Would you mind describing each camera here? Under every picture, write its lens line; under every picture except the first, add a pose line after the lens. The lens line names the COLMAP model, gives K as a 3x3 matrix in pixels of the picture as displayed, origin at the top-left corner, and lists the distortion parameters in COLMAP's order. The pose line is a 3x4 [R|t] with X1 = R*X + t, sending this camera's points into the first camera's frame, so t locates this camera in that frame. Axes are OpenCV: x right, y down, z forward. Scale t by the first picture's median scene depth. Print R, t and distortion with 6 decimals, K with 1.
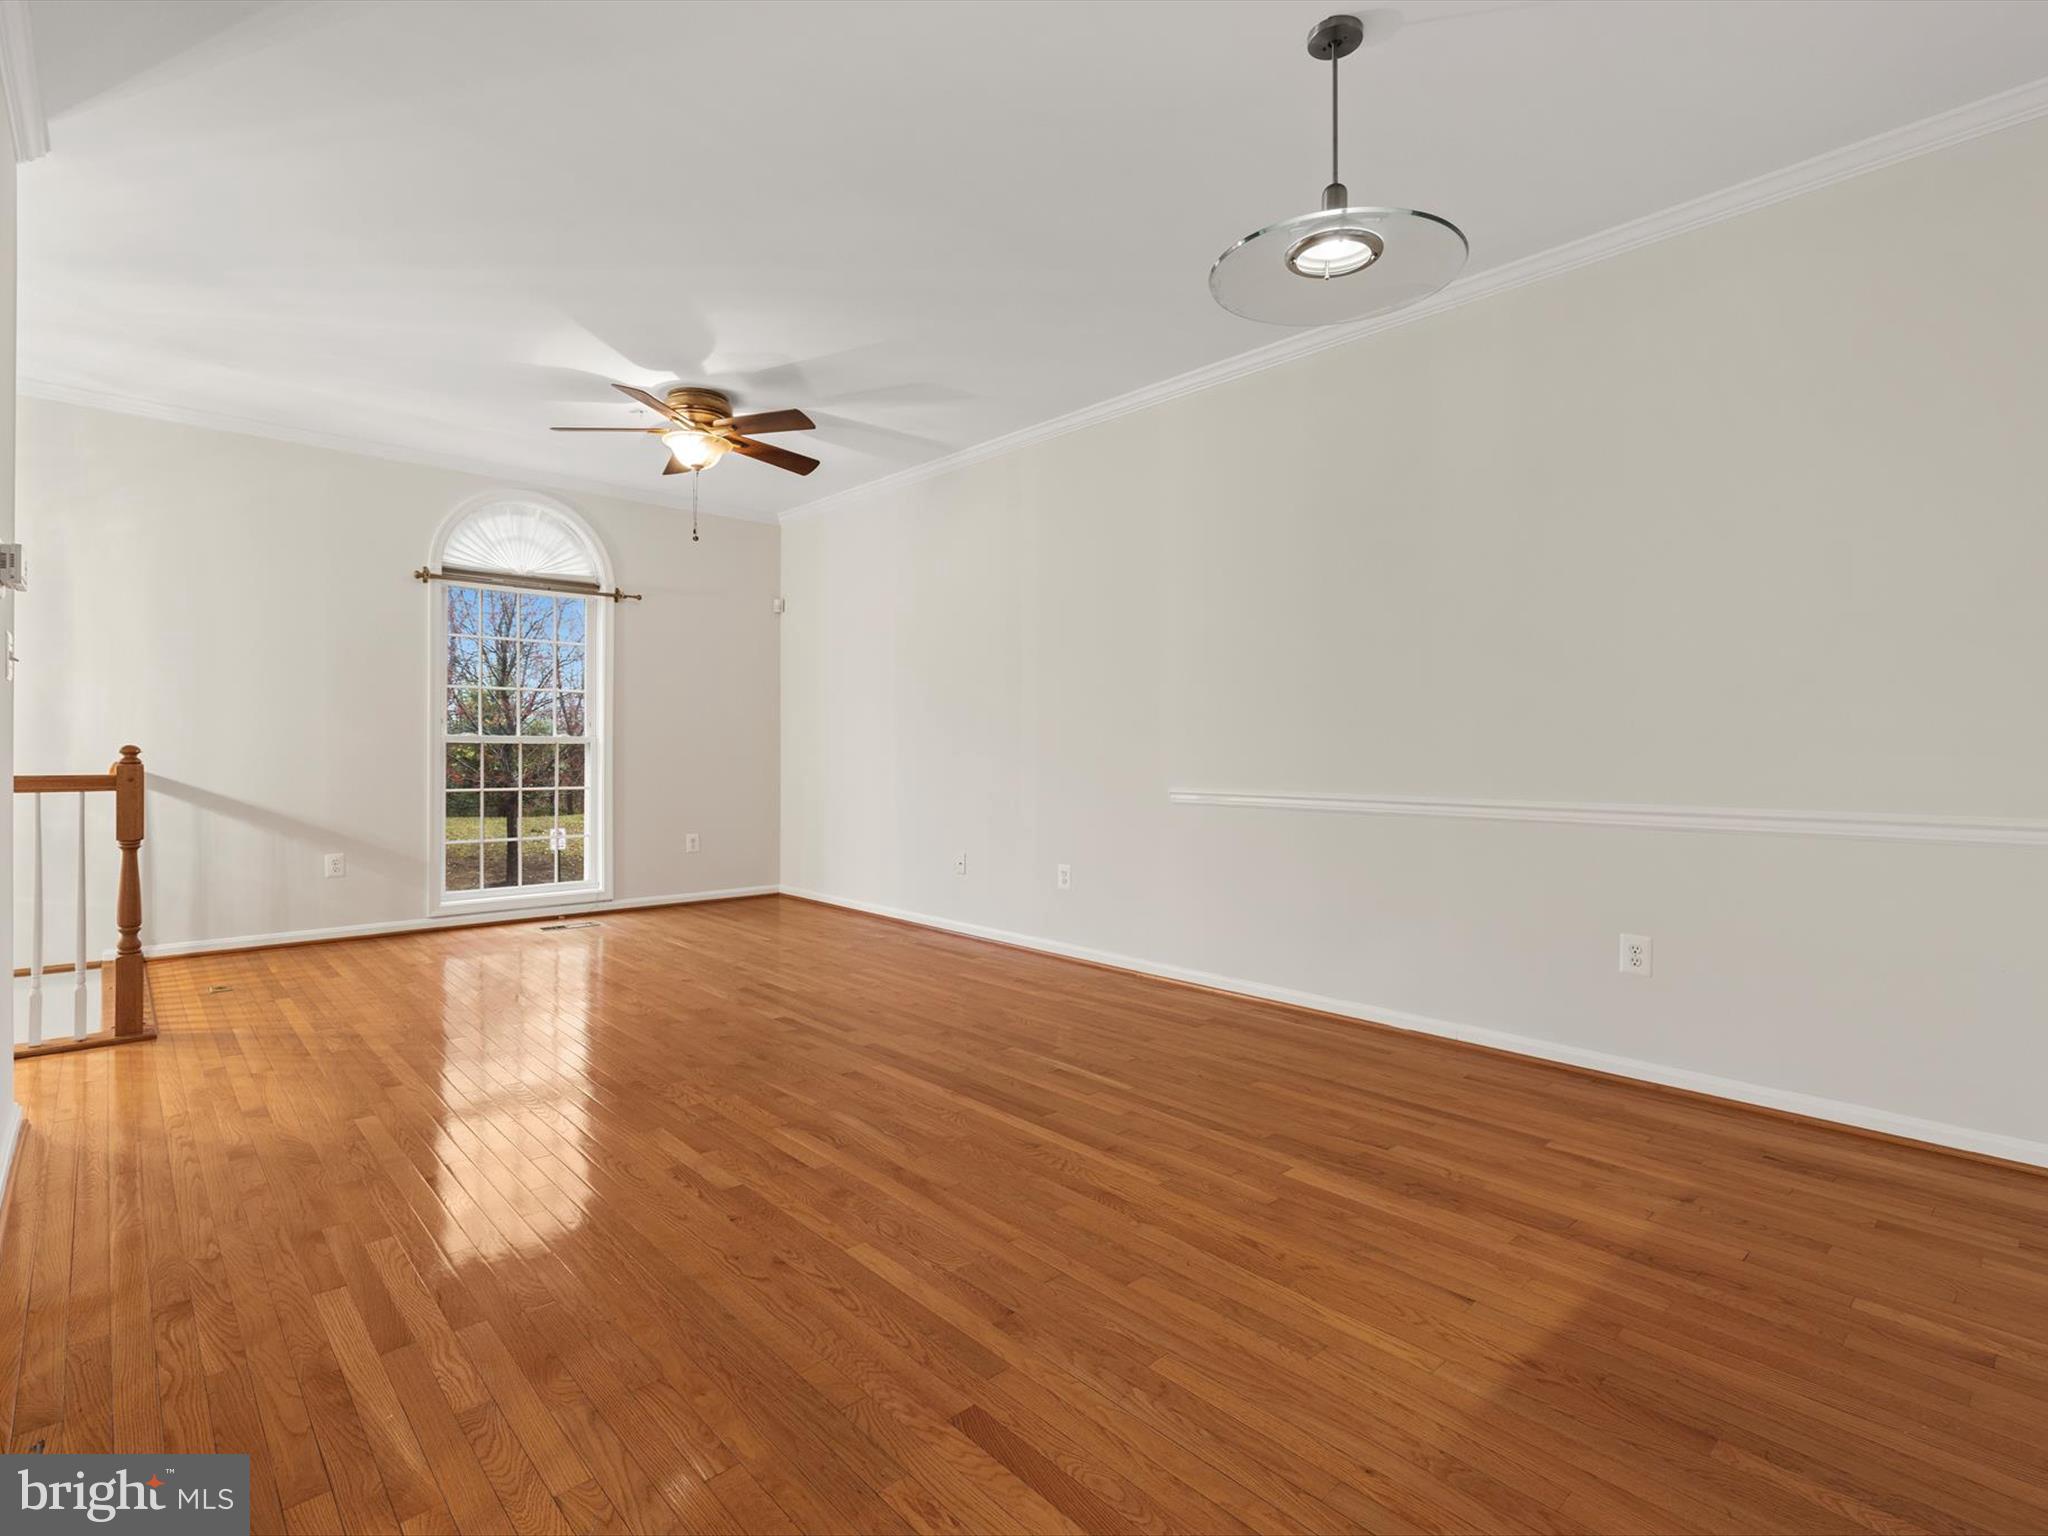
lens RADIAL K [[1025.8, 0, 988.1], [0, 1025.8, 760.2], [0, 0, 1]] dist [0.003285, 0.000413]
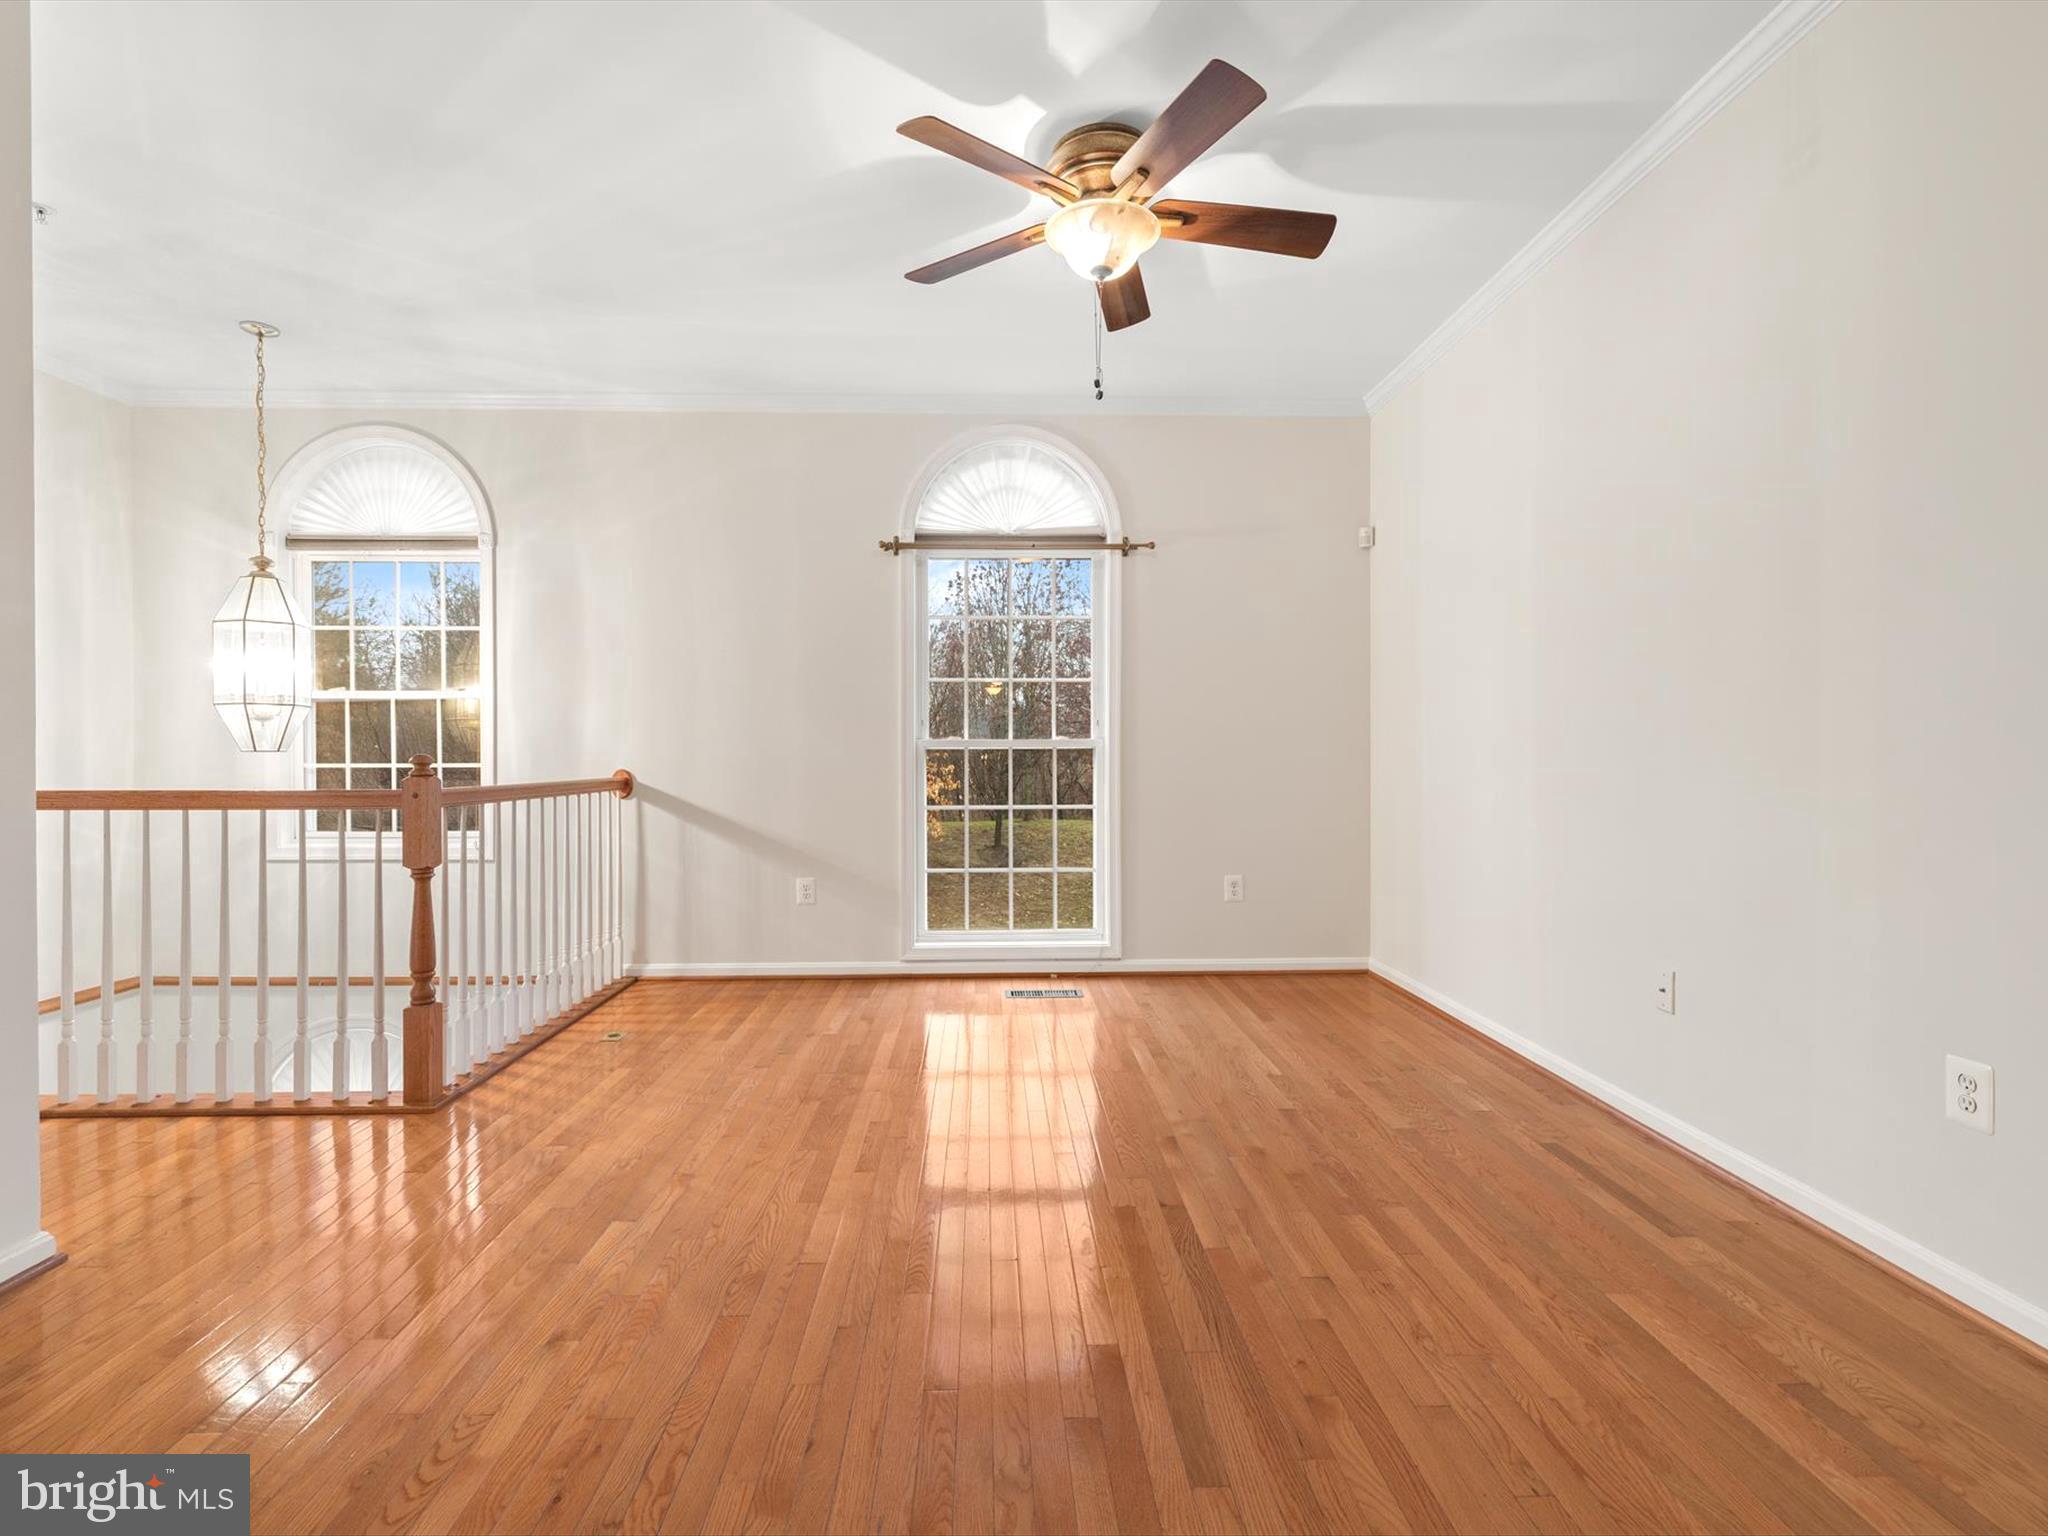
lens RADIAL K [[1025.8, 0, 988.1], [0, 1025.8, 760.2], [0, 0, 1]] dist [0.003285, 0.000413]
pose [[0.777365, -0.004467, -0.629034, 0.026224], [0.000484, 0.999979, -0.006502, -0.002246], [0.629050, 0.004750, 0.777350, 0.381064]]
